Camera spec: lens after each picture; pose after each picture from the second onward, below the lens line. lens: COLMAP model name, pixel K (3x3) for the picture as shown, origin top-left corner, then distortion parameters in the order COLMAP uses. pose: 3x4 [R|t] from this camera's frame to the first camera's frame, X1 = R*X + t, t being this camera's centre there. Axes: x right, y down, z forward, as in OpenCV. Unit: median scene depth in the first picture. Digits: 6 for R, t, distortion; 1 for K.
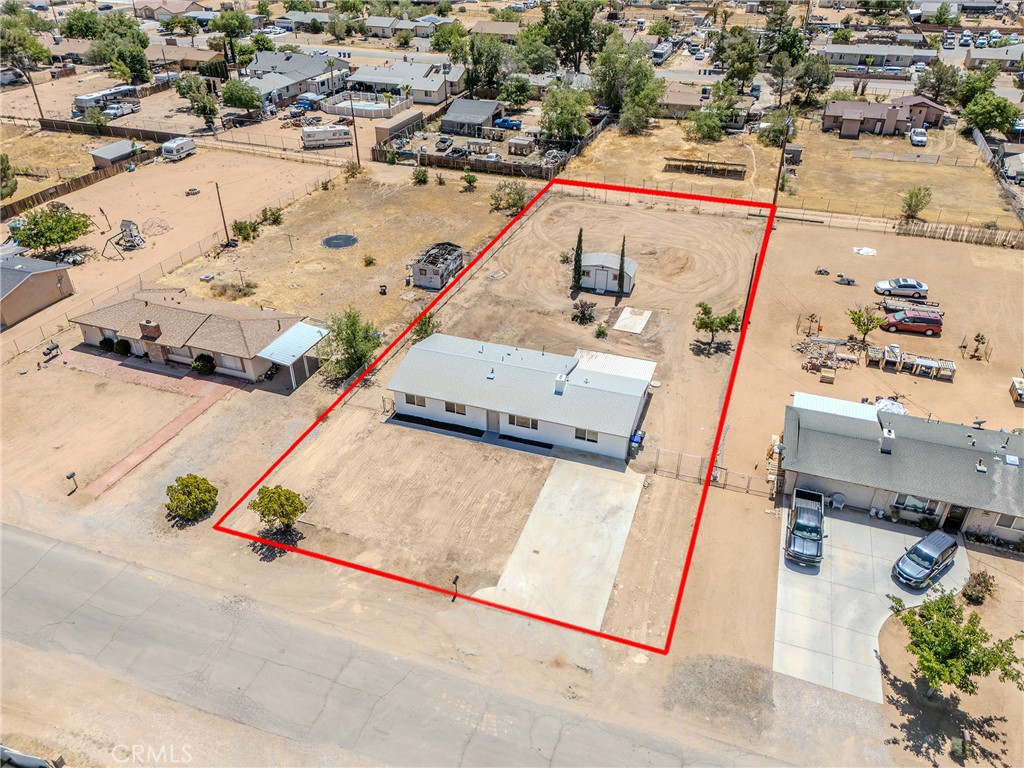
lens RADIAL K [[754.1, 0, 514.5], [0, 754.1, 377.8], [0, 0, 1]] dist [0.067630, -0.062146]
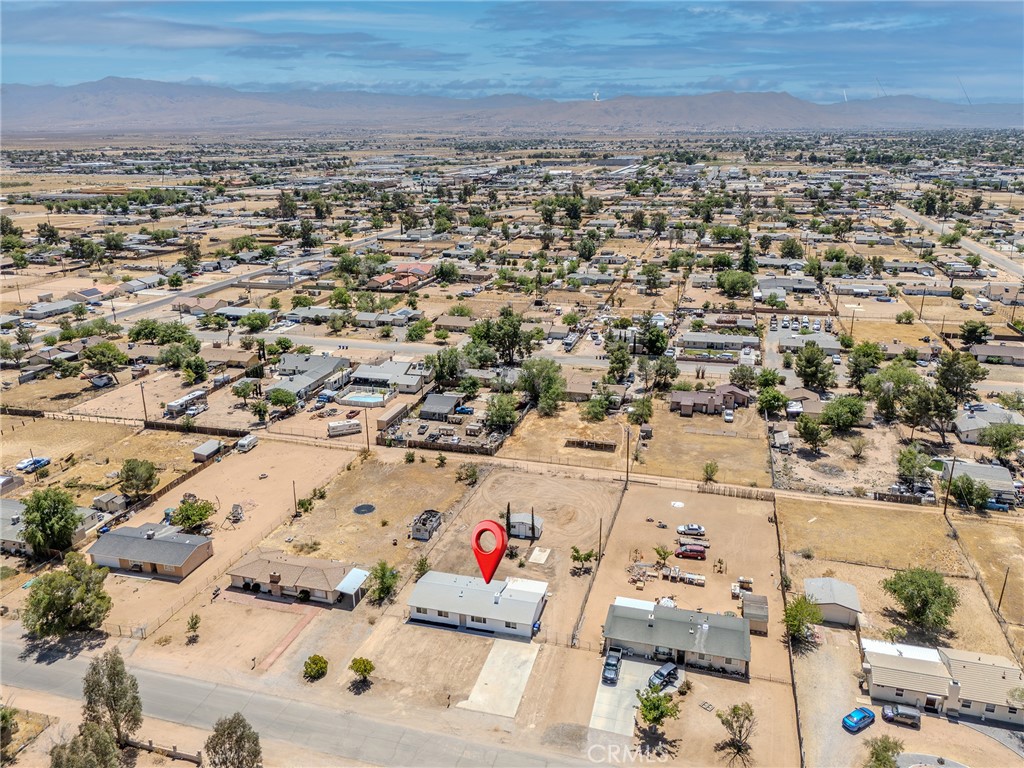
lens RADIAL K [[754.1, 0, 514.9], [0, 754.1, 379.9], [0, 0, 1]] dist [0.067630, -0.062146]
pose [[0.997687, -0.028700, 0.061614, 0.001766], [0.043048, 0.968310, -0.246014, -0.046619], [-0.052601, 0.248097, 0.967306, -0.912831]]
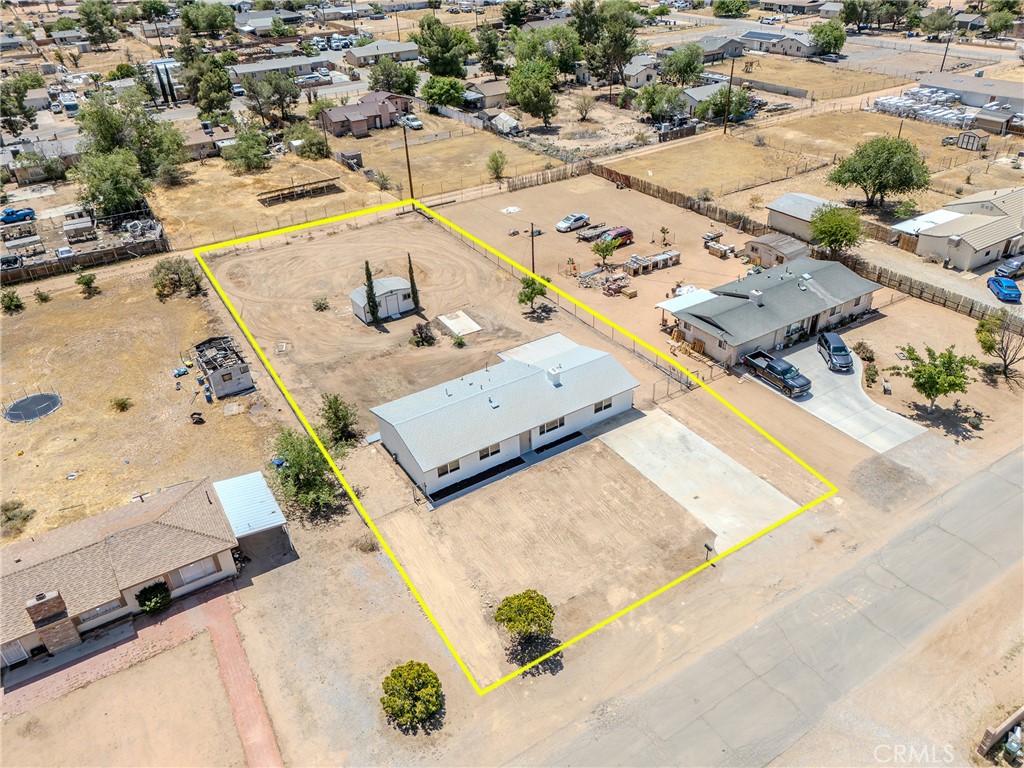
lens RADIAL K [[754.1, 0, 516.3], [0, 754.1, 381.7], [0, 0, 1]] dist [0.067630, -0.062146]
pose [[0.622778, -0.435899, 0.649723, -0.556140], [0.452860, 0.878009, 0.154977, -0.146541], [-0.638017, 0.197718, 0.744206, 0.230727]]
